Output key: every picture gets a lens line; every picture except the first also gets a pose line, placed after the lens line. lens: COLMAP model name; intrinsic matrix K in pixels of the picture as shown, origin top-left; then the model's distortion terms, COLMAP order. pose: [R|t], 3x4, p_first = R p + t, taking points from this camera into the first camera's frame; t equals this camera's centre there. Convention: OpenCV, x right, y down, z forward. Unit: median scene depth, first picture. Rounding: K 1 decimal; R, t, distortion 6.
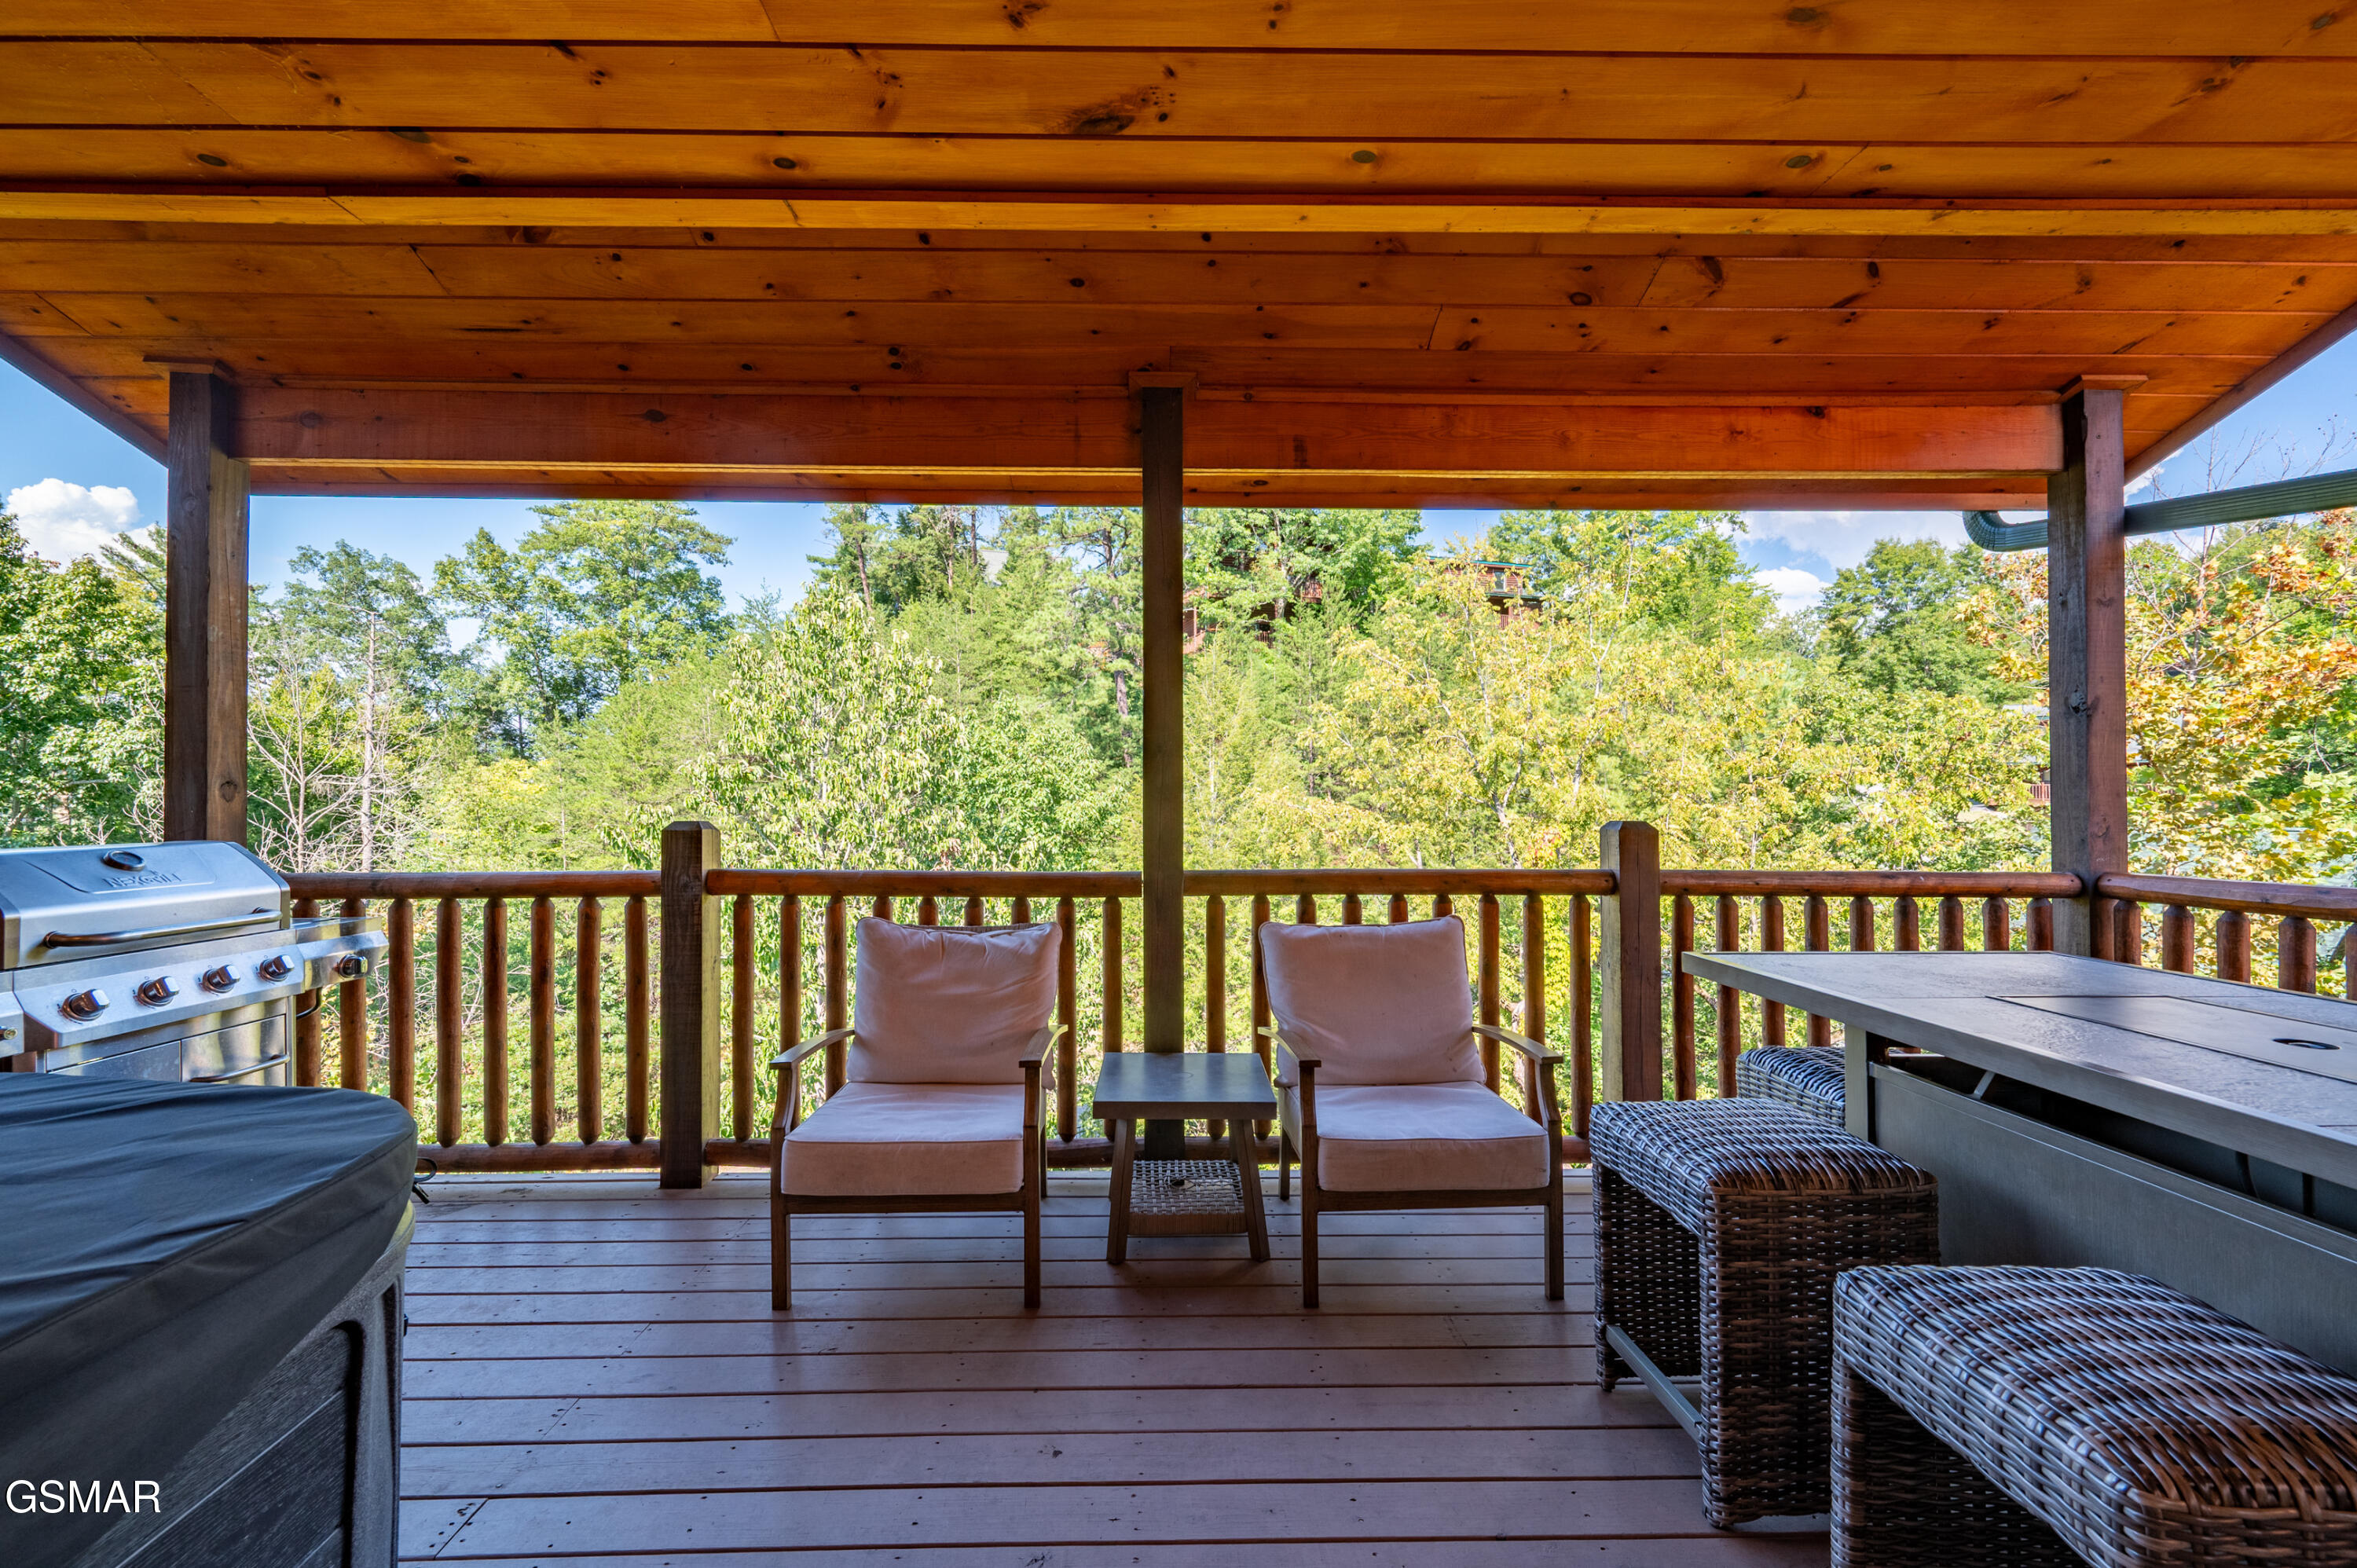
lens RADIAL K [[934.8, 0, 1169.1], [0, 934.8, 785.5], [0, 0, 1]] dist [0.000082, 0.000030]
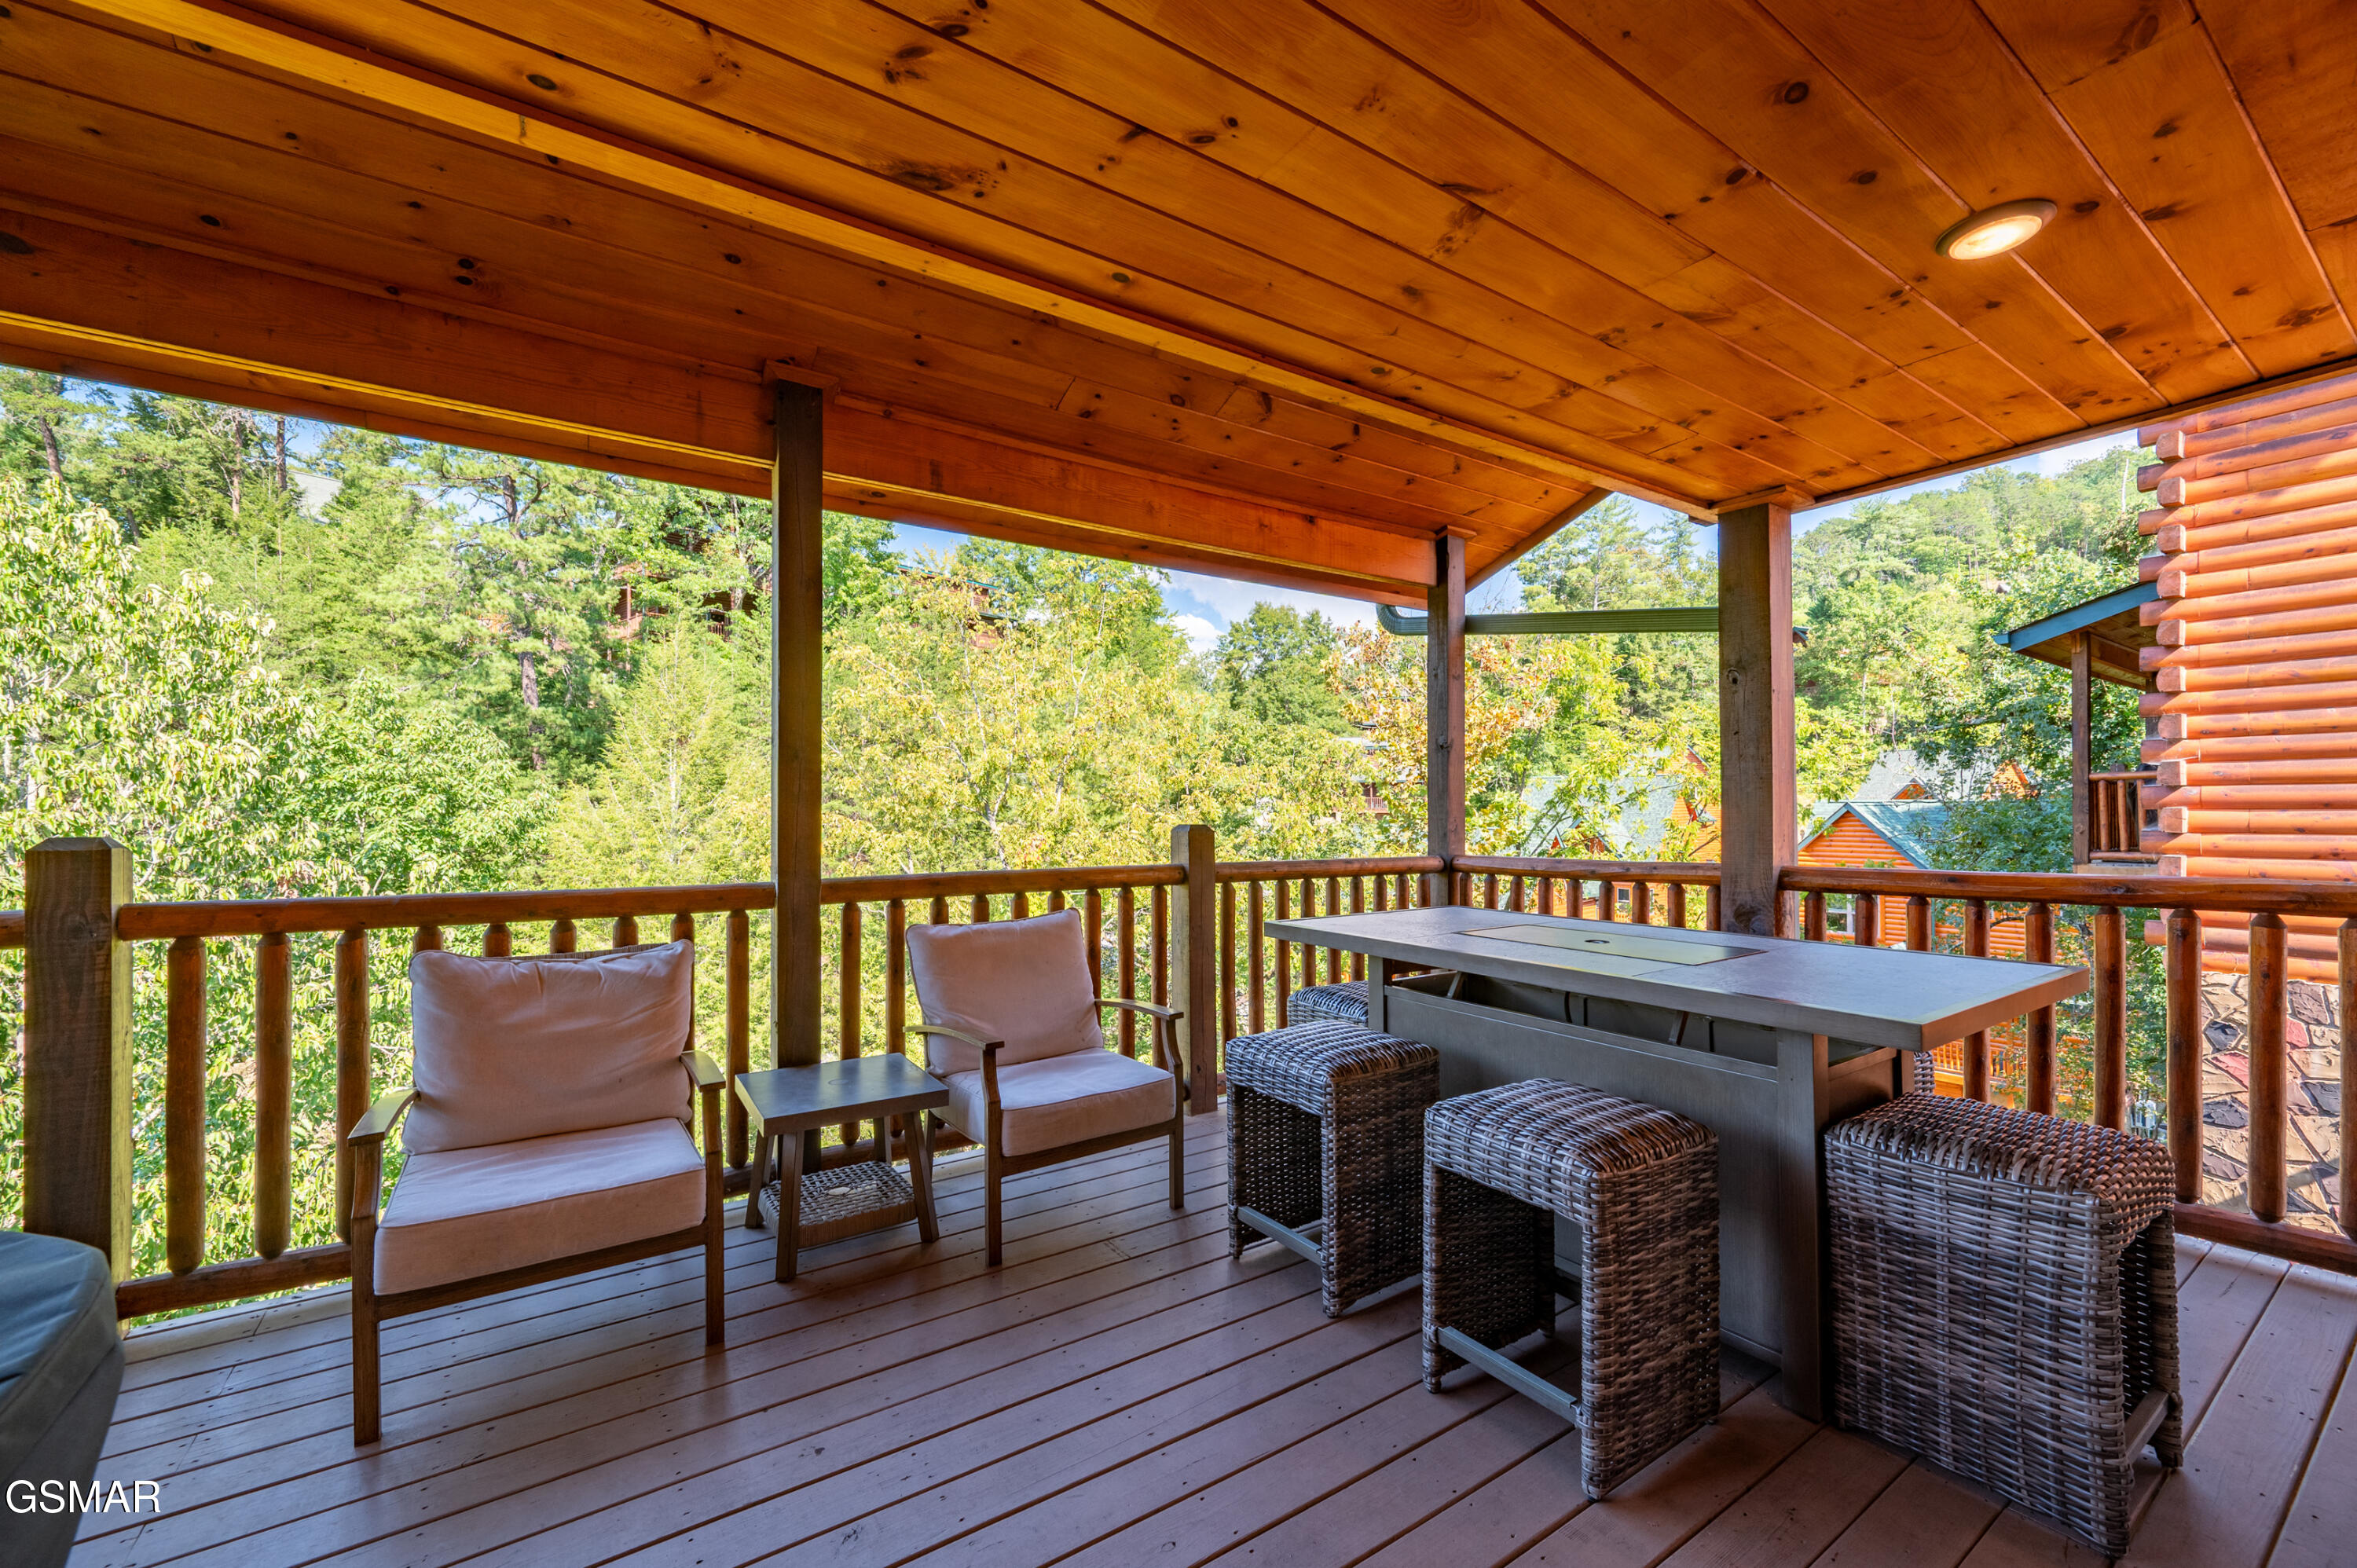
lens RADIAL K [[934.8, 0, 1181.8], [0, 934.8, 795.2], [0, 0, 1]] dist [0.000082, 0.000030]
pose [[0.840233, 0.006834, 0.542182, -0.196958], [-0.007079, 0.999974, -0.001634, 0.001705], [-0.542179, -0.002465, 0.840260, -0.035315]]
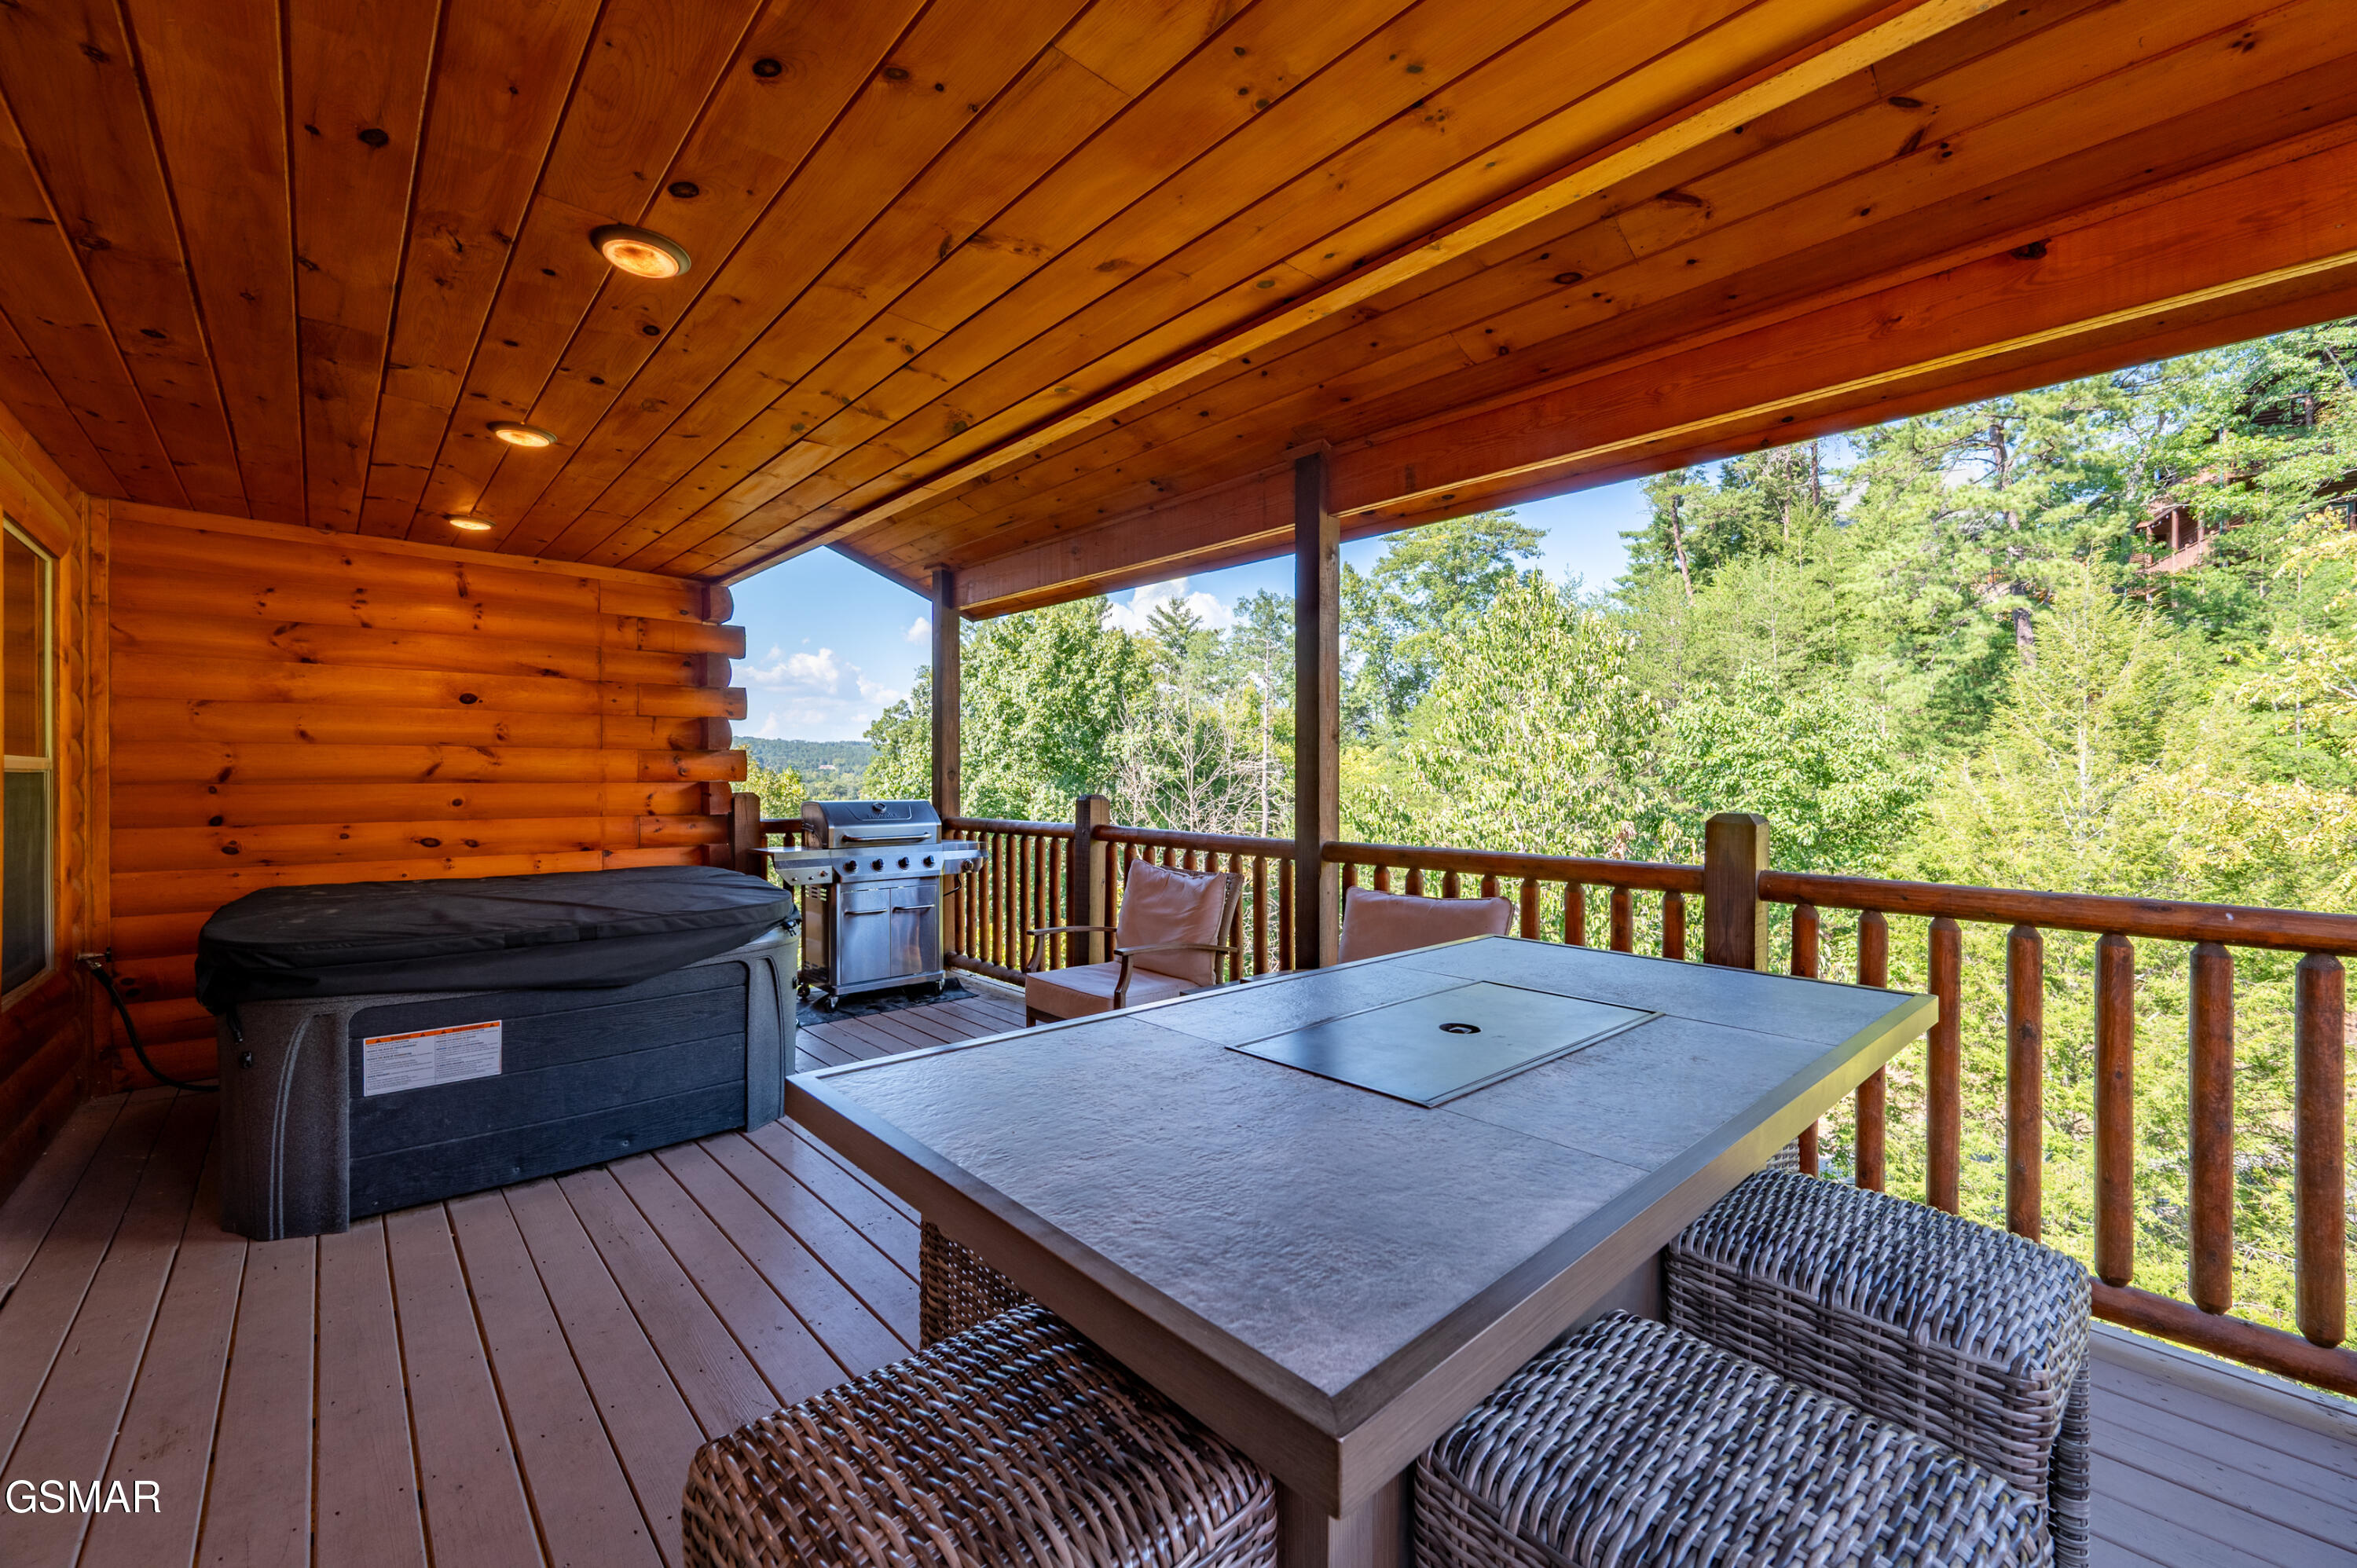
lens RADIAL K [[934.8, 0, 1190.7], [0, 934.8, 777.1], [0, 0, 1]] dist [0.000082, 0.000030]
pose [[0.670386, 0.002685, -0.742008, 0.811074], [0.006486, 0.999934, 0.009478, -0.006811], [0.741985, -0.011166, 0.670324, 0.035358]]
